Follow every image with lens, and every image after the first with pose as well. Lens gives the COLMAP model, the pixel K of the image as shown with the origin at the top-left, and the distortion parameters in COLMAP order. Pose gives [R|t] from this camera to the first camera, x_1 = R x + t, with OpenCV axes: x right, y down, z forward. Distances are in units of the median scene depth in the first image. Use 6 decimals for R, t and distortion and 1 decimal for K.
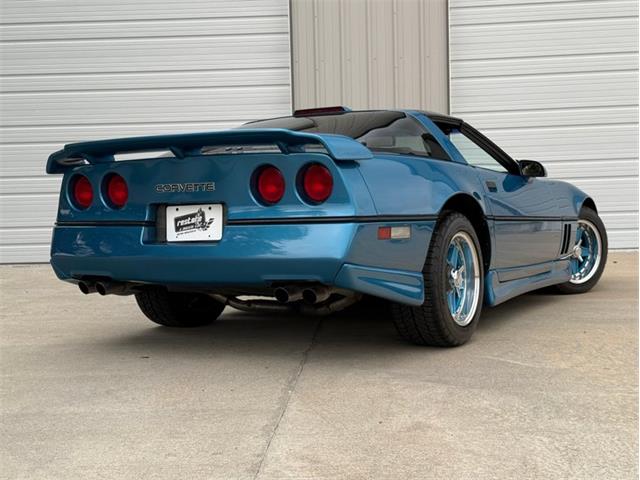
lens RADIAL K [[888.1, 0, 320.0], [0, 888.1, 240.0], [0, 0, 1]] dist [0.083865, 0.061915]
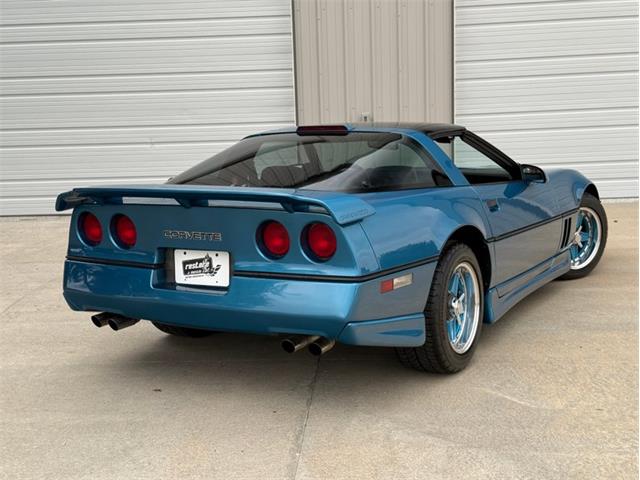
lens RADIAL K [[888.1, 0, 320.0], [0, 888.1, 240.0], [0, 0, 1]] dist [0.083865, 0.061915]
pose [[0.999981, -0.005335, -0.003211, -0.001831], [0.005722, 0.990712, 0.135859, -0.186217], [0.002457, -0.135874, 0.990723, -0.010902]]
